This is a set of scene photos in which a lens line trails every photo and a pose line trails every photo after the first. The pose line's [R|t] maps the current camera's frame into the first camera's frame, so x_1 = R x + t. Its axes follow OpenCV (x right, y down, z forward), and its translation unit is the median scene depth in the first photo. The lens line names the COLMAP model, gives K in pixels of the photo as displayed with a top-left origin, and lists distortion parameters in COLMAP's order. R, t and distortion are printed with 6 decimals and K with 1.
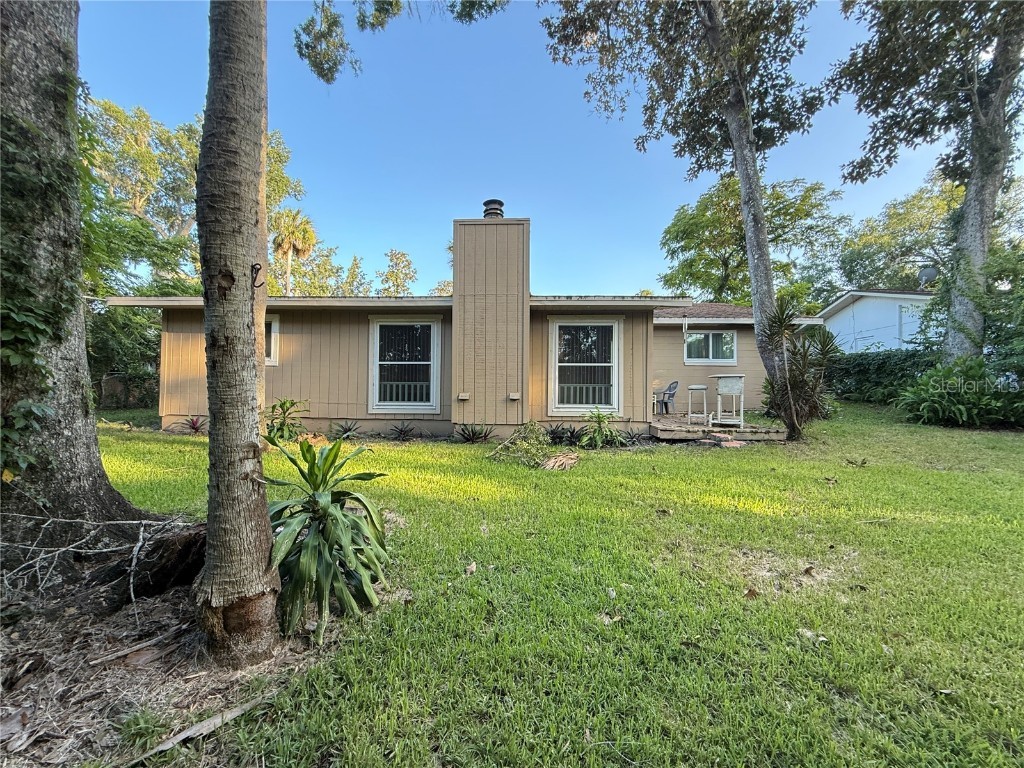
lens RADIAL K [[409.6, 0, 507.5], [0, 409.6, 386.4], [0, 0, 1]] dist [0.002074, -0.000605]
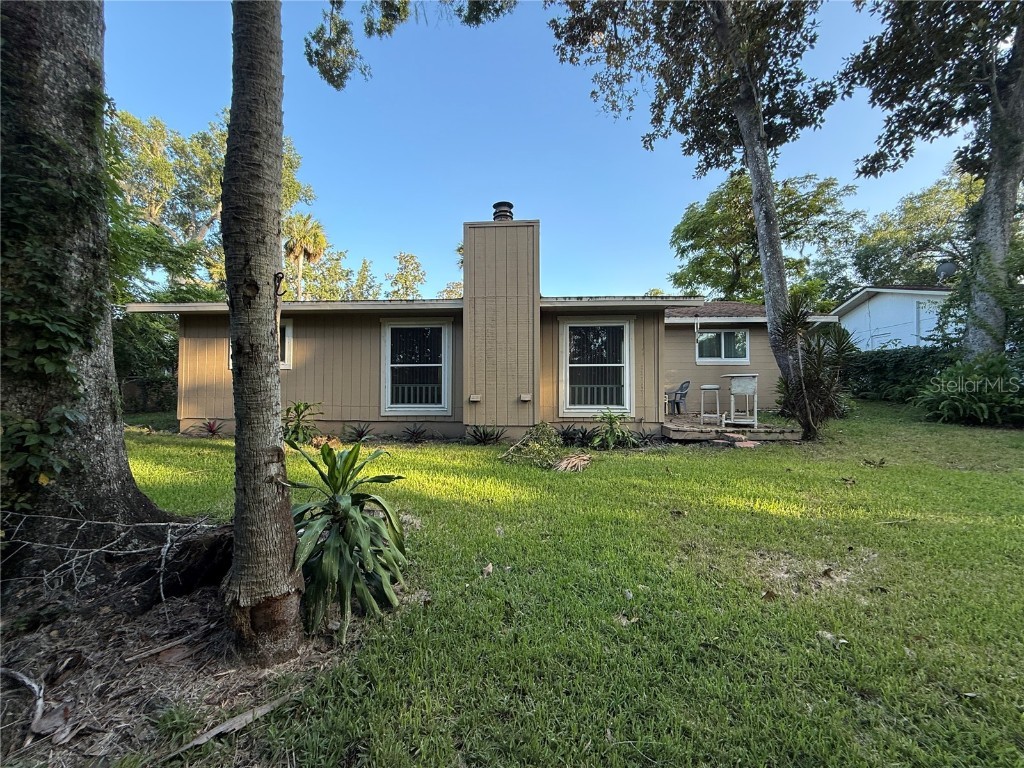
lens RADIAL K [[409.6, 0, 507.3], [0, 409.6, 386.5], [0, 0, 1]] dist [0.002074, -0.000605]
pose [[0.999713, -0.008252, -0.022475, -0.007392], [0.008214, 0.999965, -0.001777, -0.002883], [0.022489, 0.001592, 0.999746, -0.005713]]
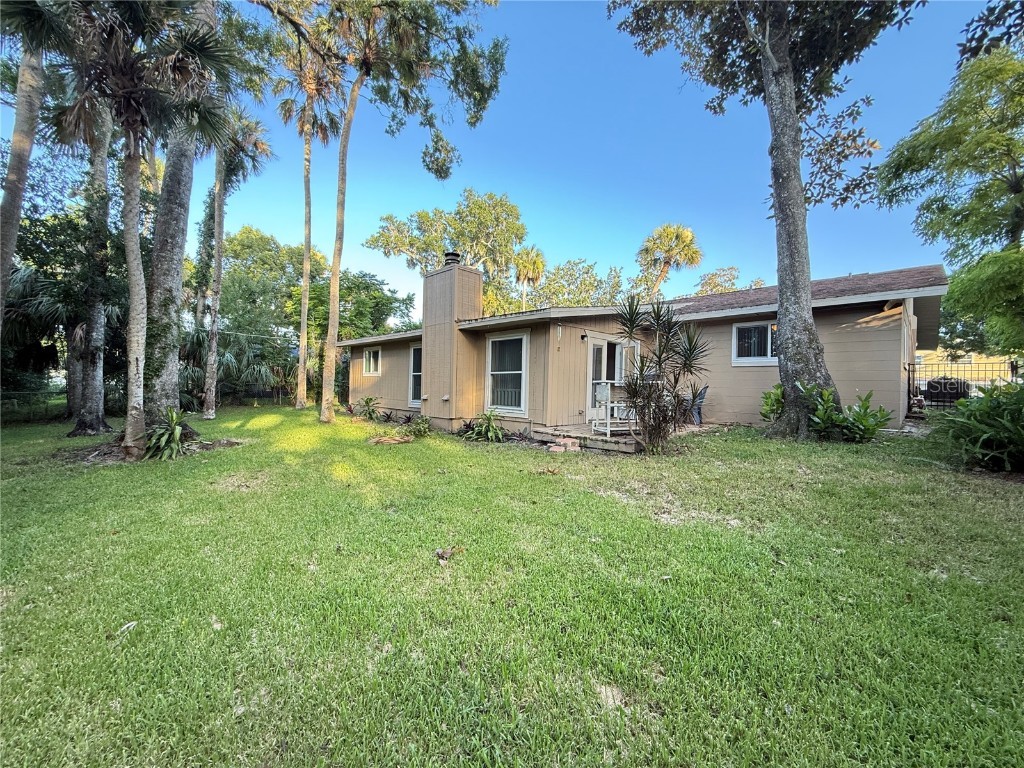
lens RADIAL K [[409.6, 0, 512.0], [0, 409.6, 386.1], [0, 0, 1]] dist [0.002074, -0.000605]
pose [[0.728991, 0.002871, -0.684518, 1.660762], [-0.003740, 0.999993, 0.000210, -0.023576], [0.684513, 0.002407, 0.728996, 0.249330]]
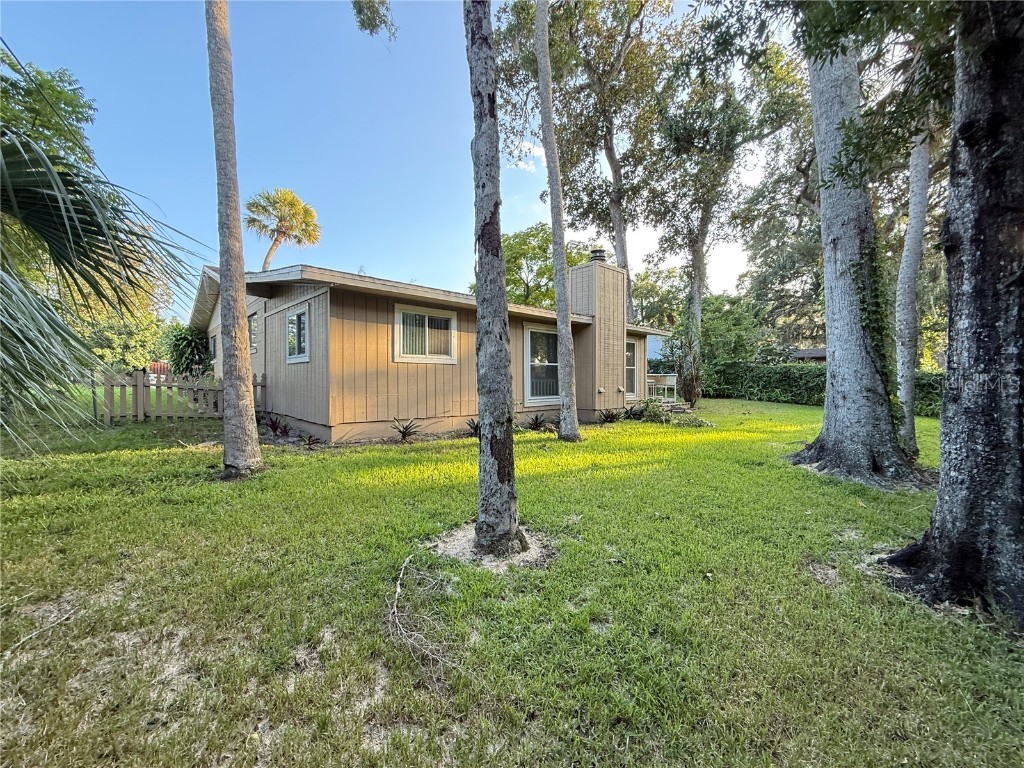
lens RADIAL K [[409.6, 0, 511.5], [0, 409.6, 382.6], [0, 0, 1]] dist [0.002074, -0.000605]
pose [[0.704771, -0.009277, 0.709375, -2.056984], [-0.009446, 0.999703, 0.022458, -0.048617], [-0.709372, -0.022529, 0.704474, 0.366544]]
